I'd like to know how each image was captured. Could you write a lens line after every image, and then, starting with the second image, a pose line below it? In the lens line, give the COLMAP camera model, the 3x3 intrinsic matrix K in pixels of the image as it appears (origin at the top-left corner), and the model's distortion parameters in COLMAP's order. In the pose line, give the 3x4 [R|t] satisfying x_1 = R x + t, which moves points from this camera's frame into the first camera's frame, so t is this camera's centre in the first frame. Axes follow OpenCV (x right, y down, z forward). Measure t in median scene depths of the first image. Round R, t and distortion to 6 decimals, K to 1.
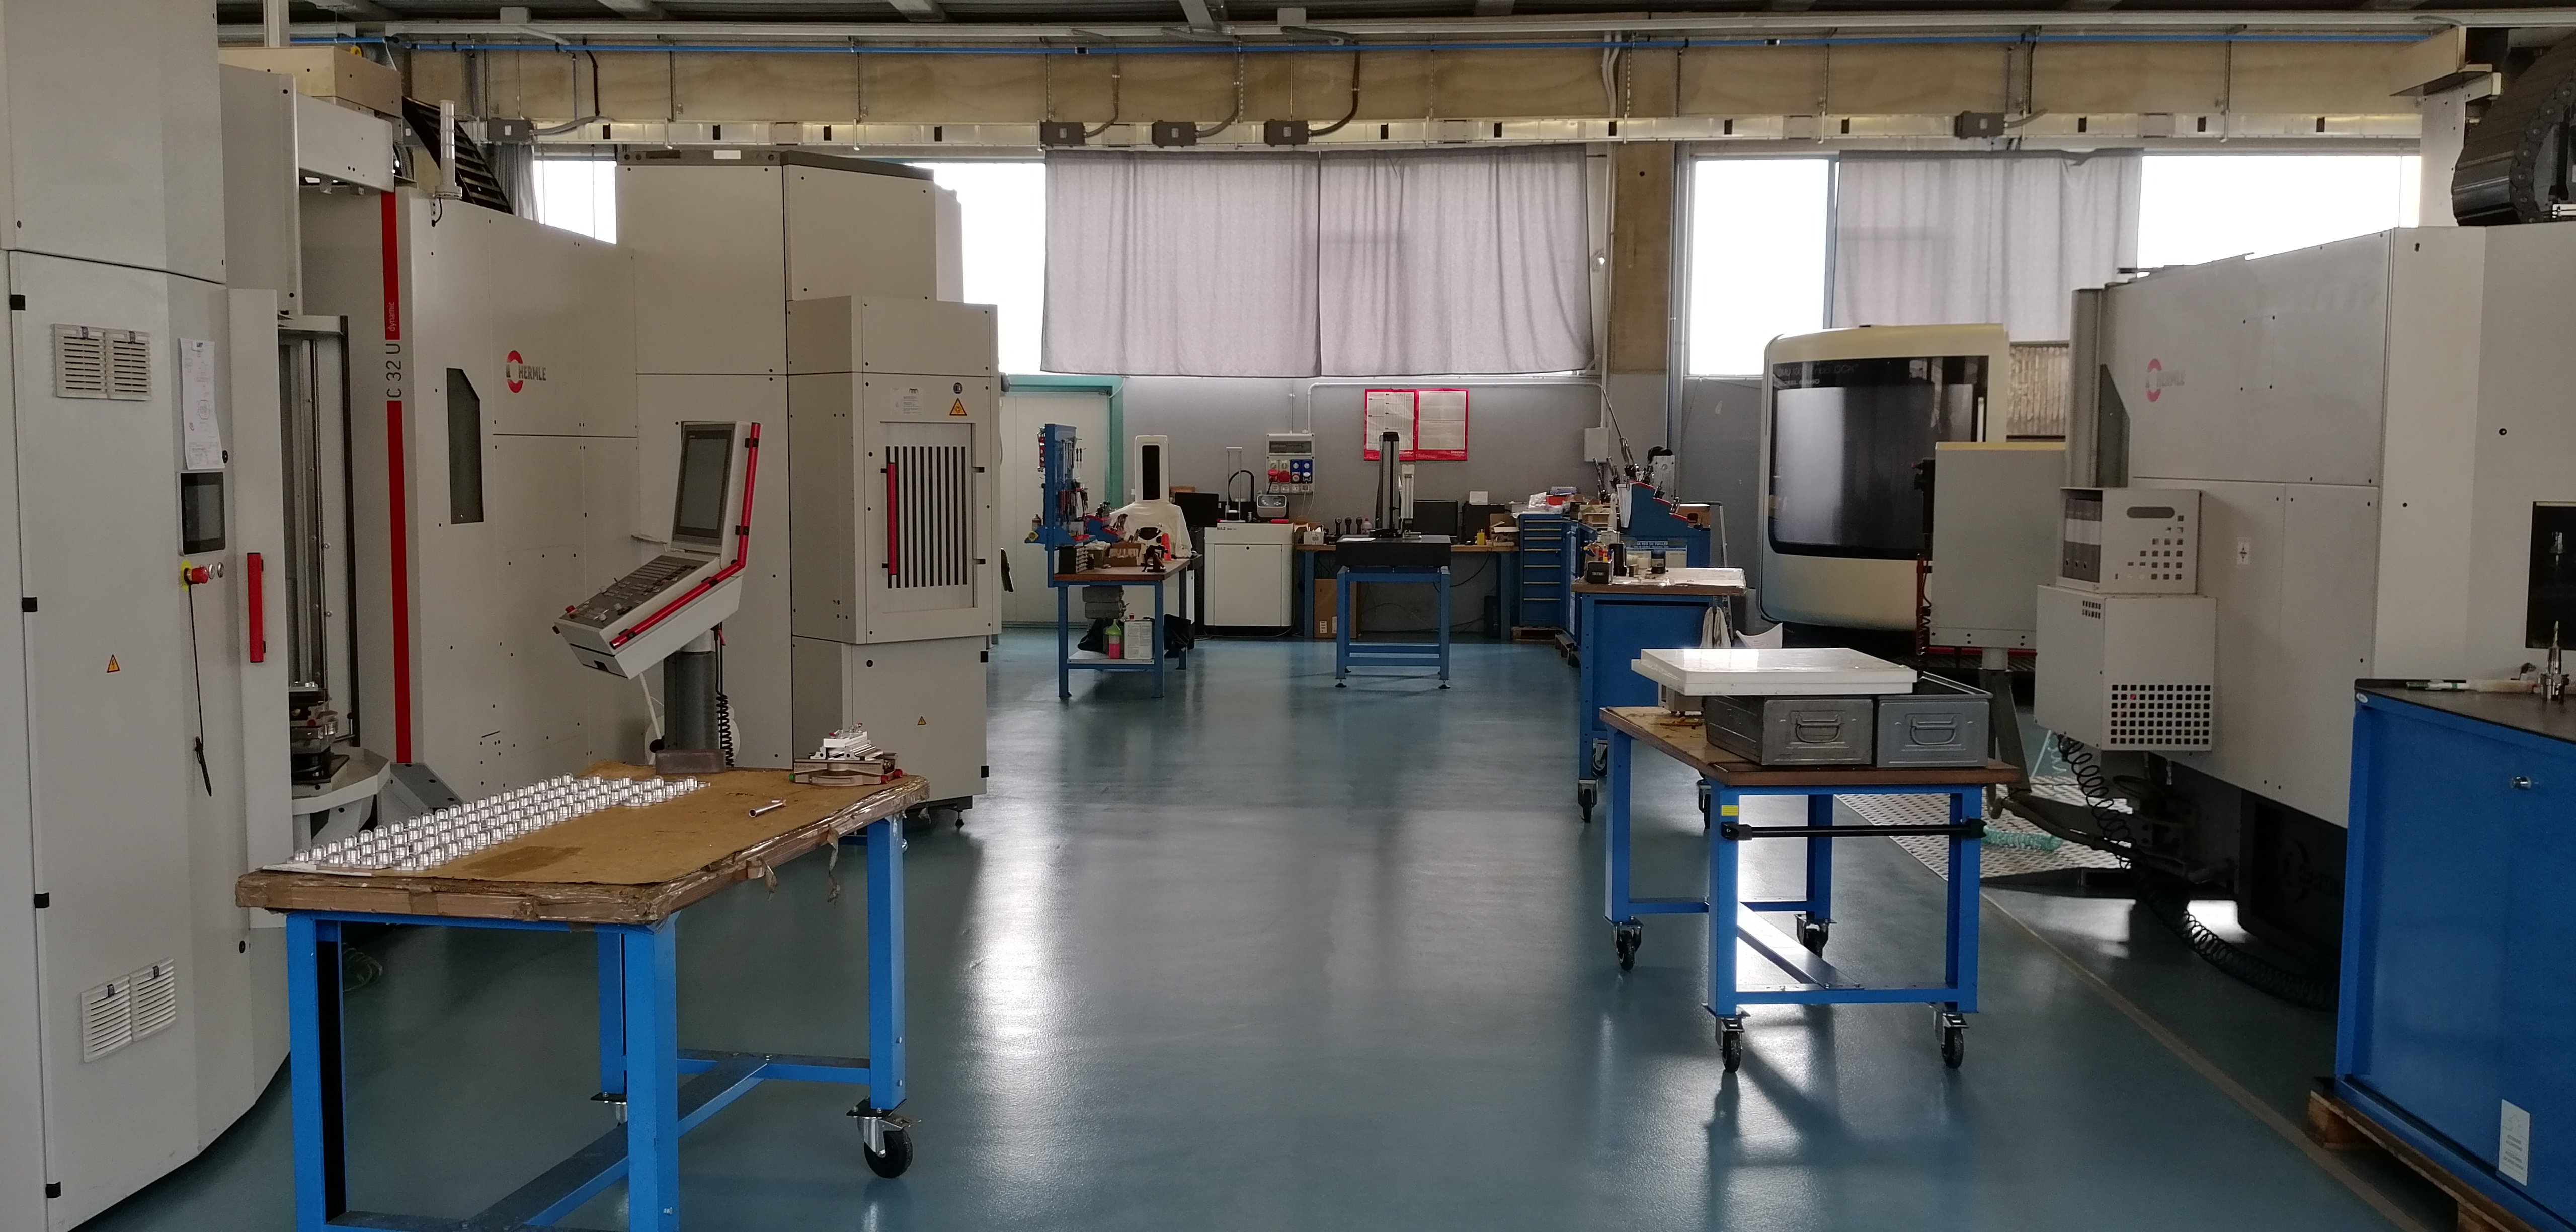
lens RADIAL K [[1953.2, 0, 1280.2], [0, 1953.2, 612.3], [0, 0, 1]] dist [0.053750, -0.108735]
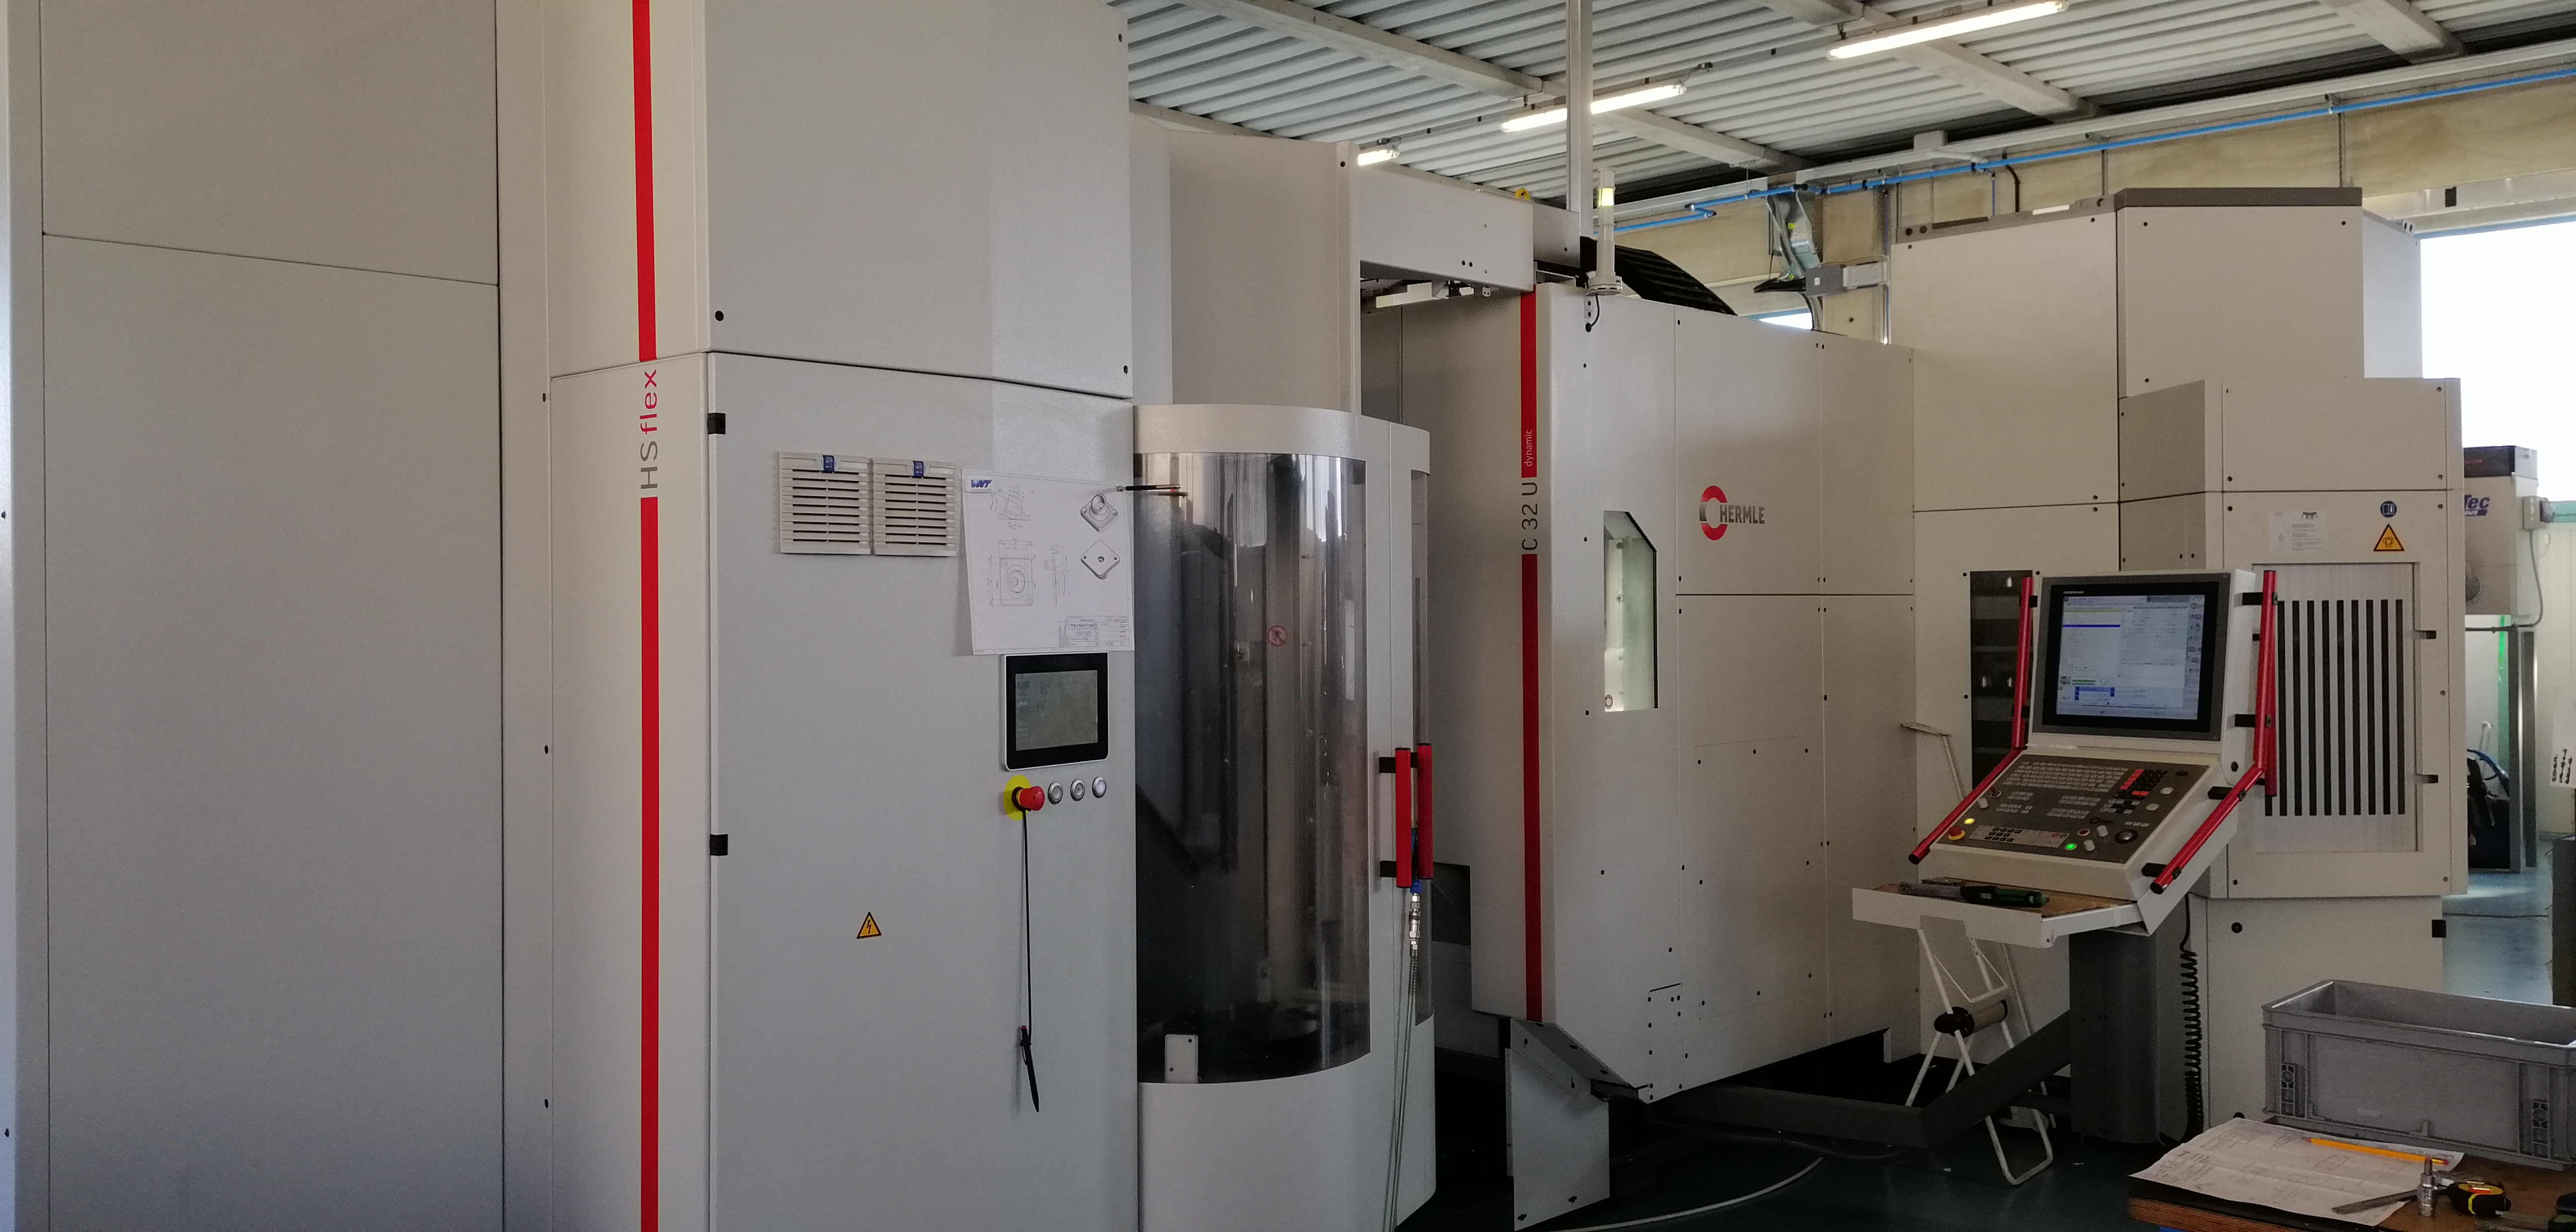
lens RADIAL K [[1953.2, 0, 1280.2], [0, 1953.2, 612.3], [0, 0, 1]] dist [0.053750, -0.108735]
pose [[0.742275, -0.012386, -0.669981, -0.002124], [-0.042035, 0.996999, -0.065003, -0.020014], [0.668775, 0.076413, 0.739527, 0.241391]]
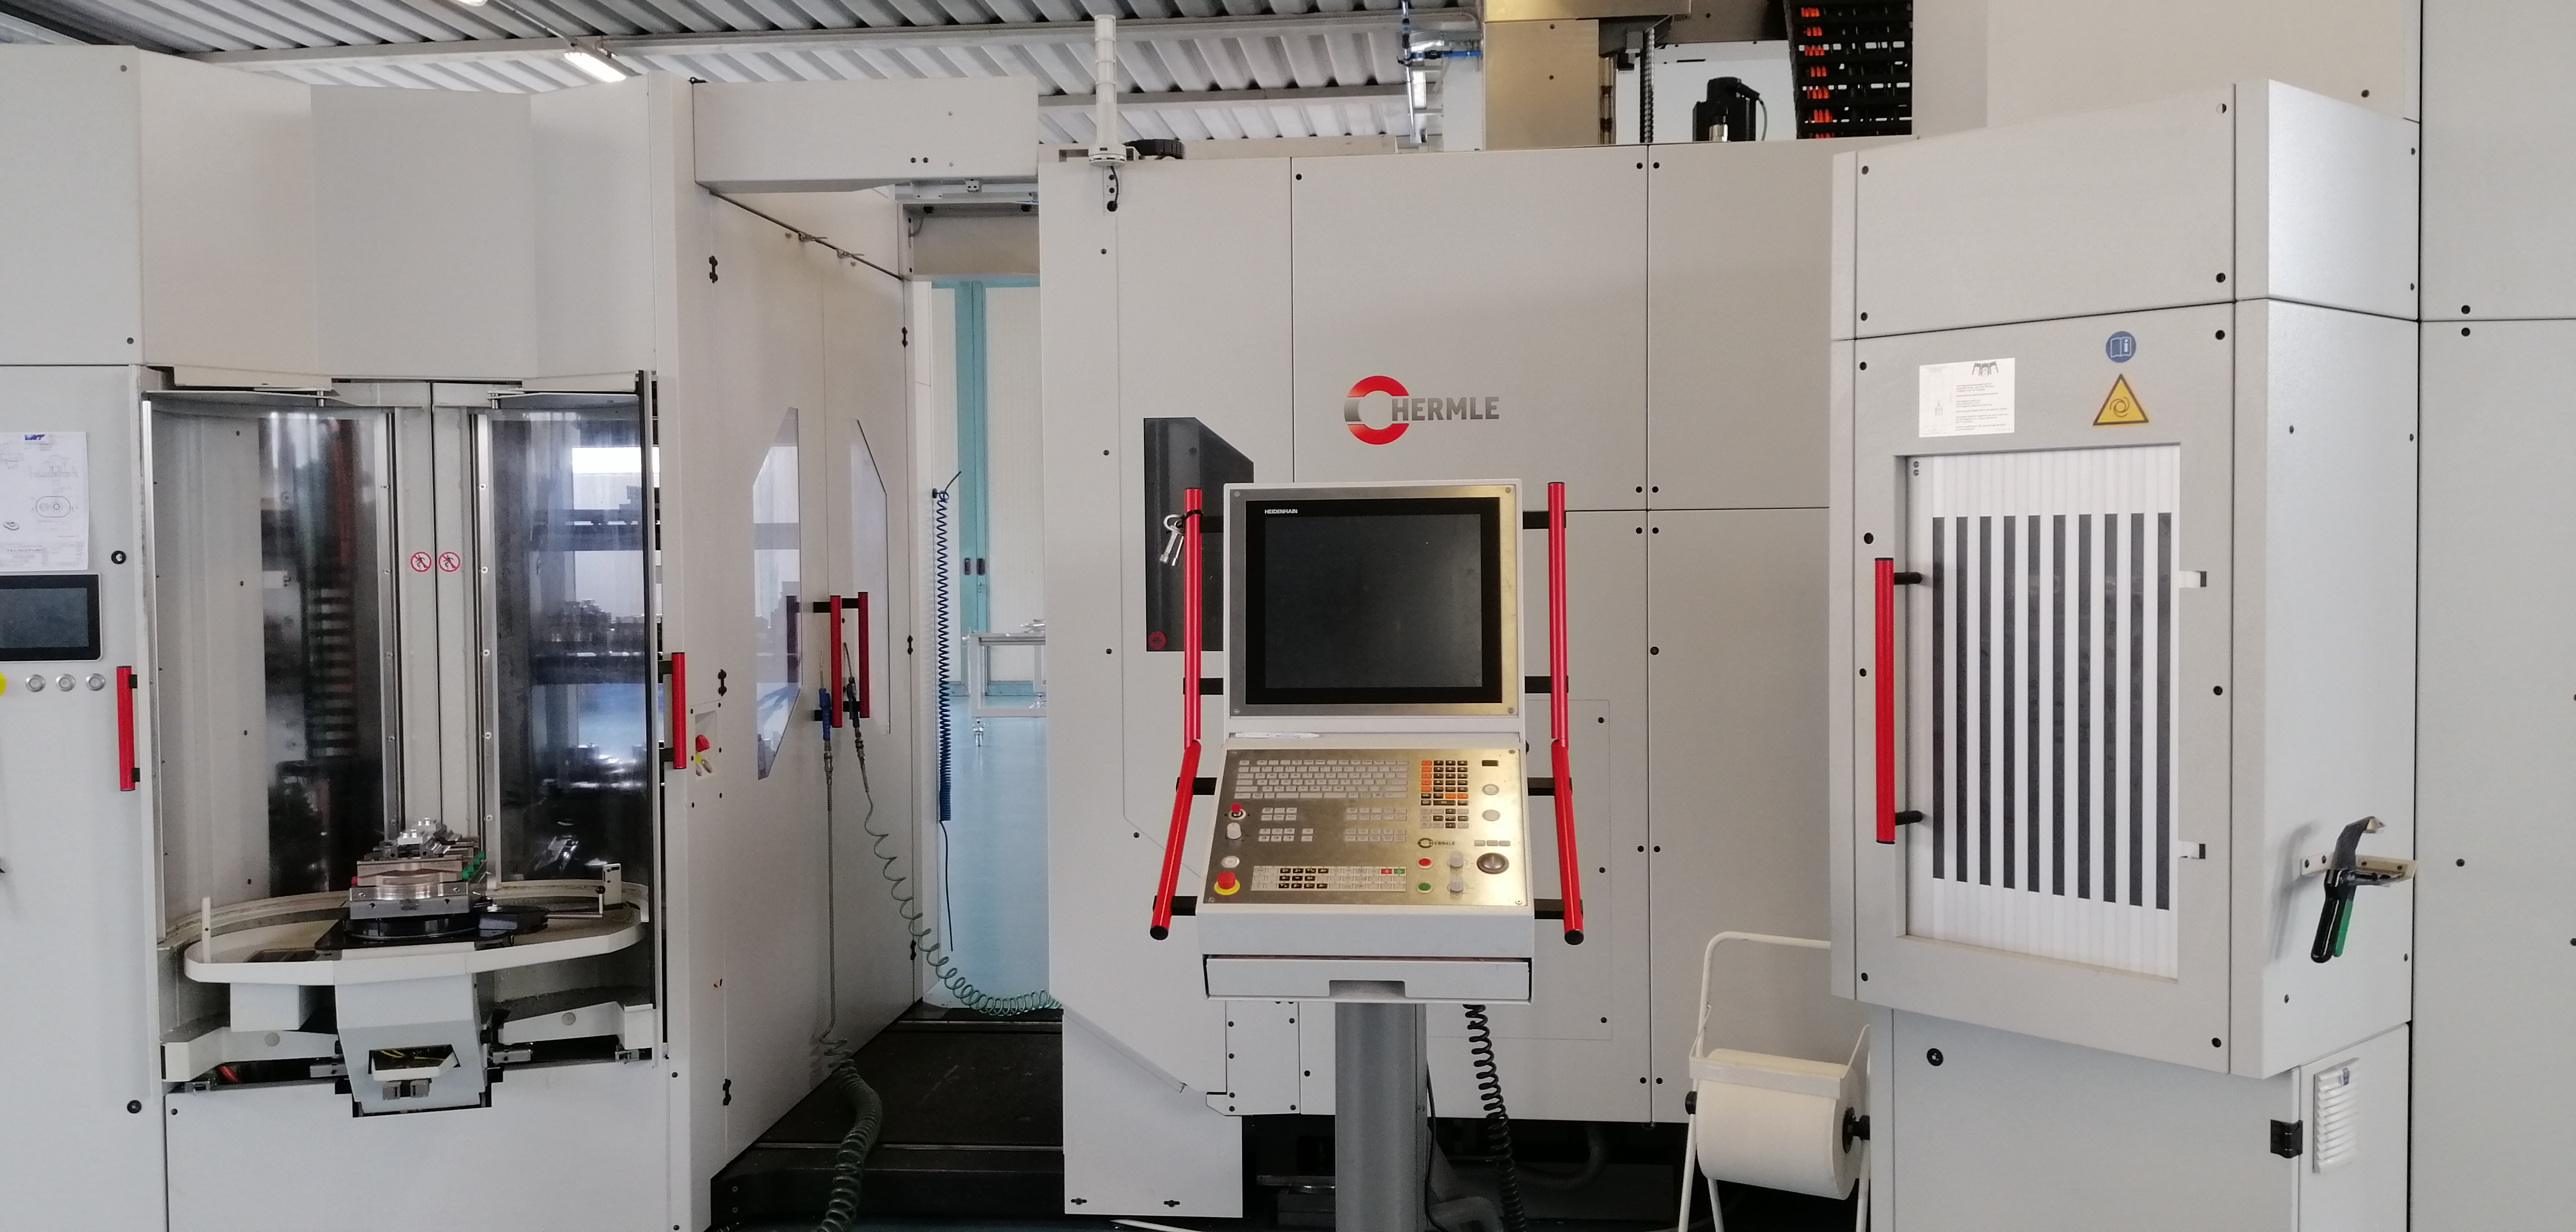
lens RADIAL K [[1953.2, 0, 1280.2], [0, 1953.2, 612.3], [0, 0, 1]] dist [0.053750, -0.108735]
pose [[-0.025783, 0.032371, -0.999143, 0.166330], [-0.071729, 0.996839, 0.034148, -0.059046], [0.997091, 0.072548, -0.023379, 0.744013]]
